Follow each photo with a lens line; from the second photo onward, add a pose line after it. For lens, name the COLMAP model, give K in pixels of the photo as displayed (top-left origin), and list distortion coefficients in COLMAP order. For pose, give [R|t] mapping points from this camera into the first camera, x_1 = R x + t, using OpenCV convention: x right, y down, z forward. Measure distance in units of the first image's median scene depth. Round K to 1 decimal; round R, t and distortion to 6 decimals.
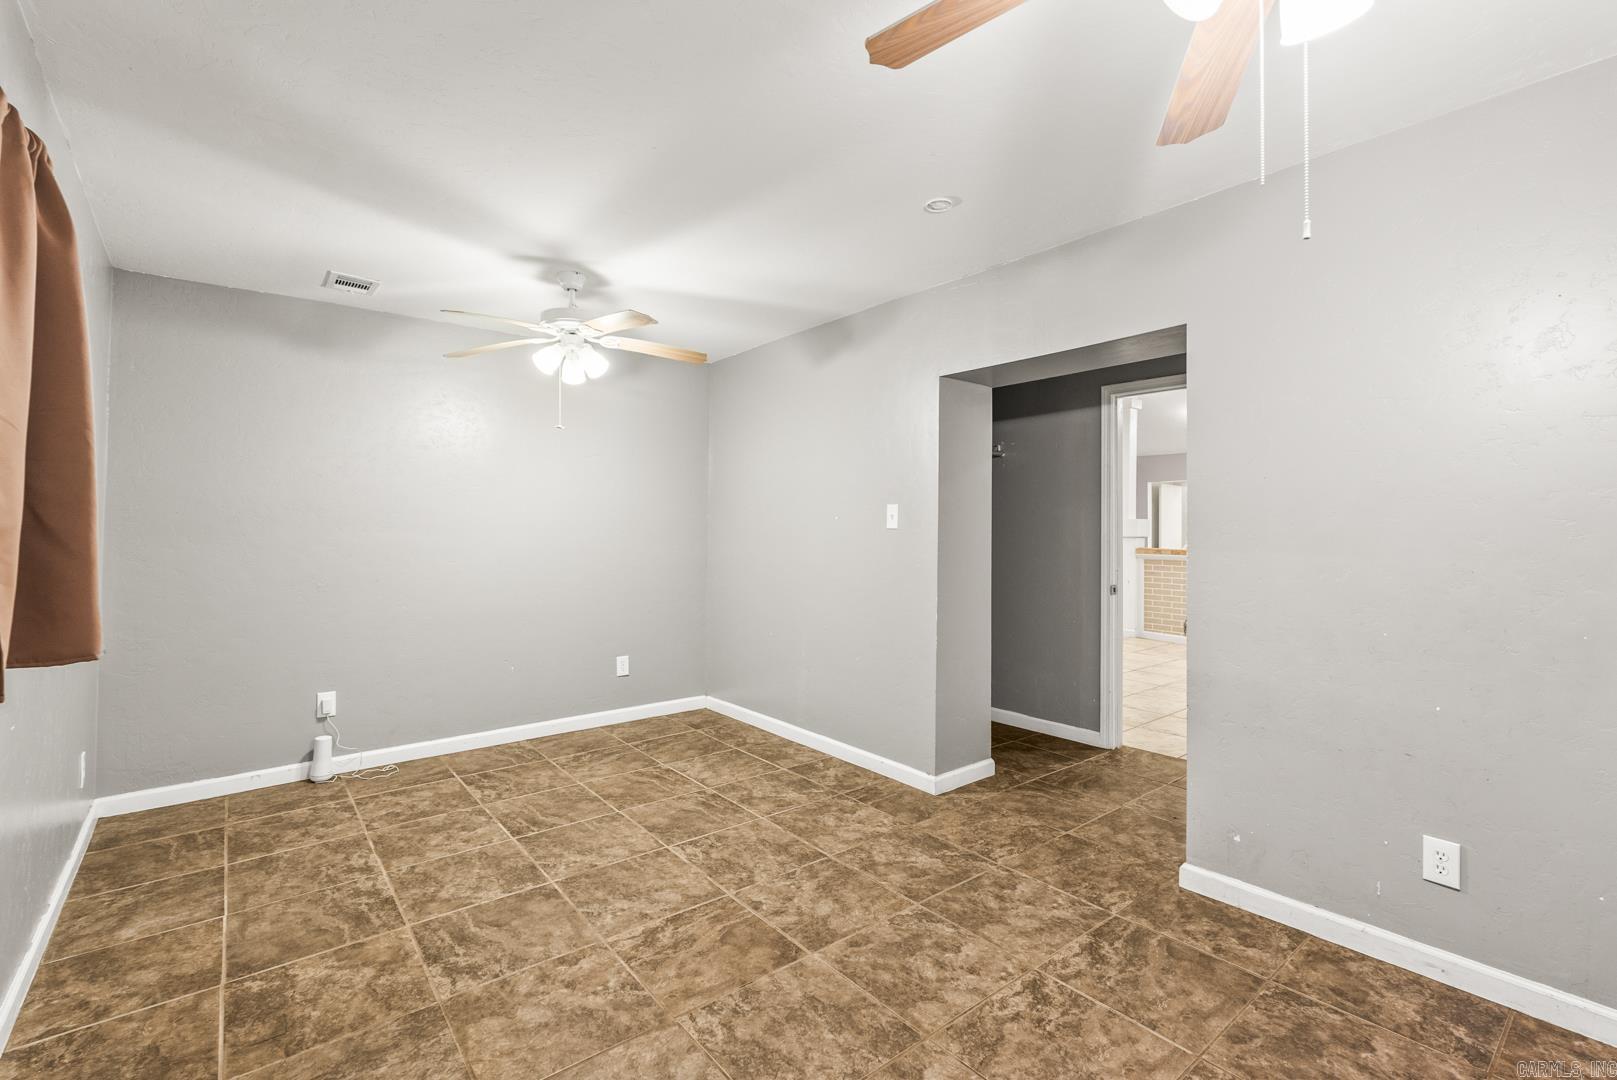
lens RADIAL K [[726.2, 0, 813.3], [0, 726.2, 540.6], [0, 0, 1]] dist [-0.007734, -0.000129]
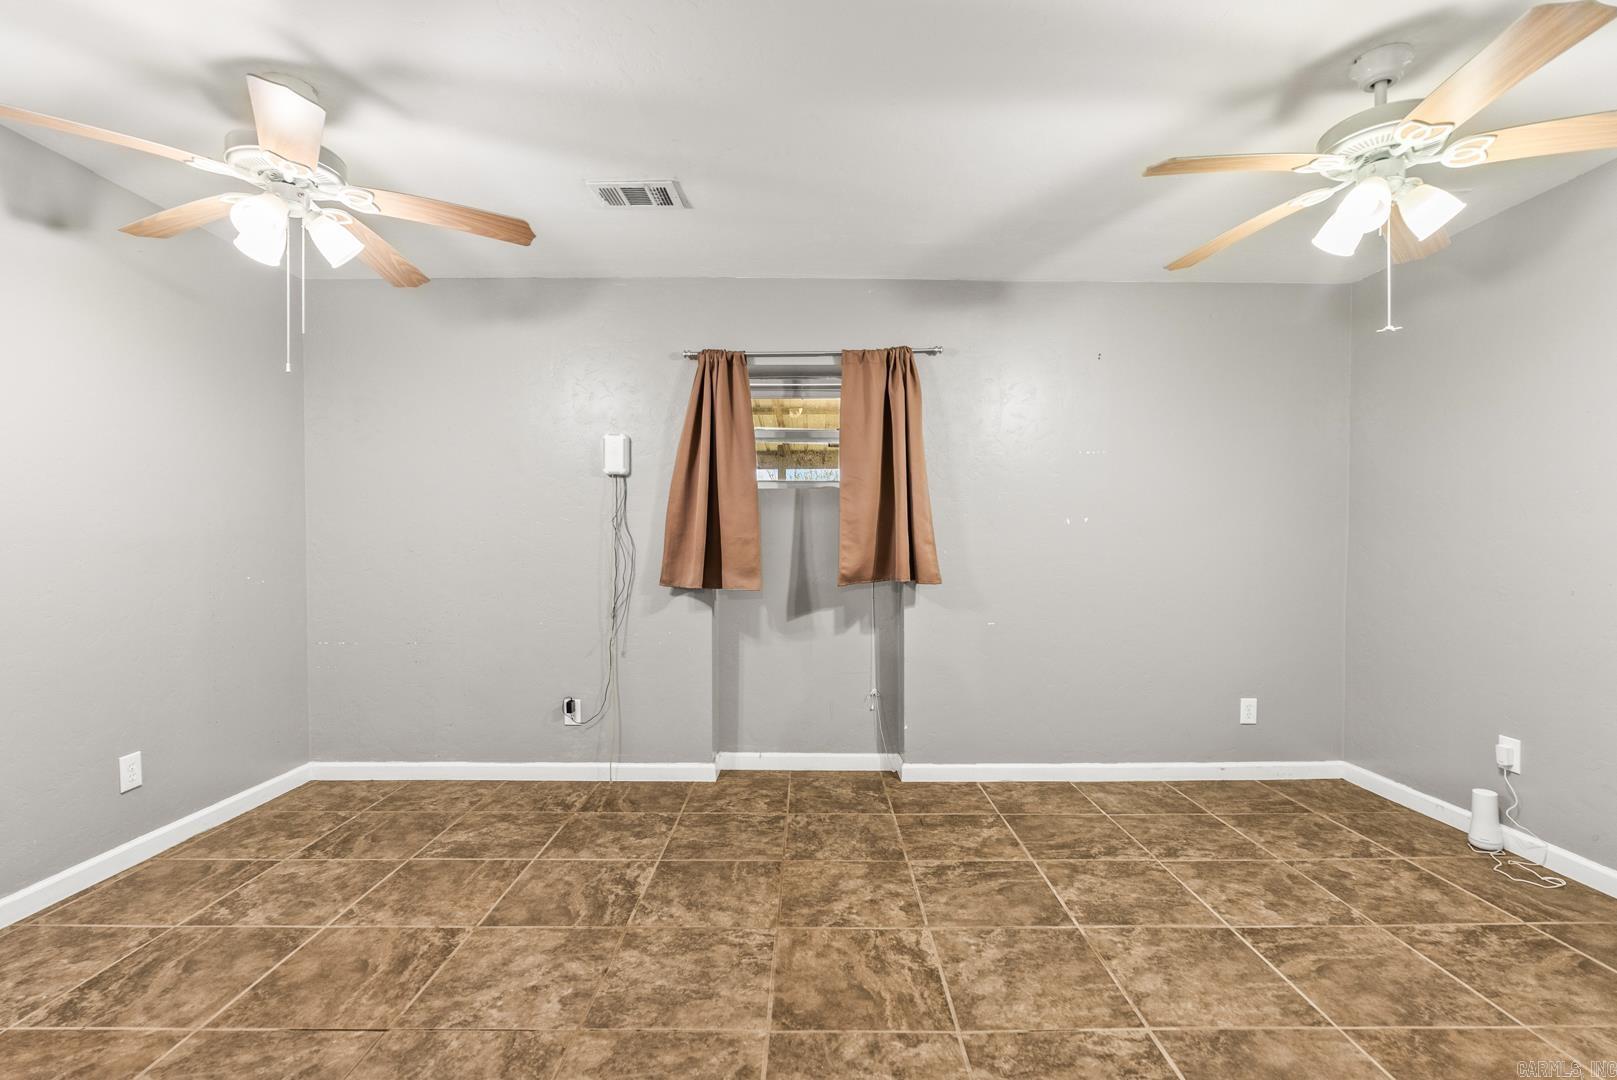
lens RADIAL K [[726.2, 0, 813.3], [0, 726.2, 540.6], [0, 0, 1]] dist [-0.007734, -0.000129]
pose [[-0.634361, 0.000808, -0.773036, 0.513577], [-0.013924, 0.999825, 0.012471, 0.012464], [0.772911, 0.018674, -0.634239, 1.345289]]
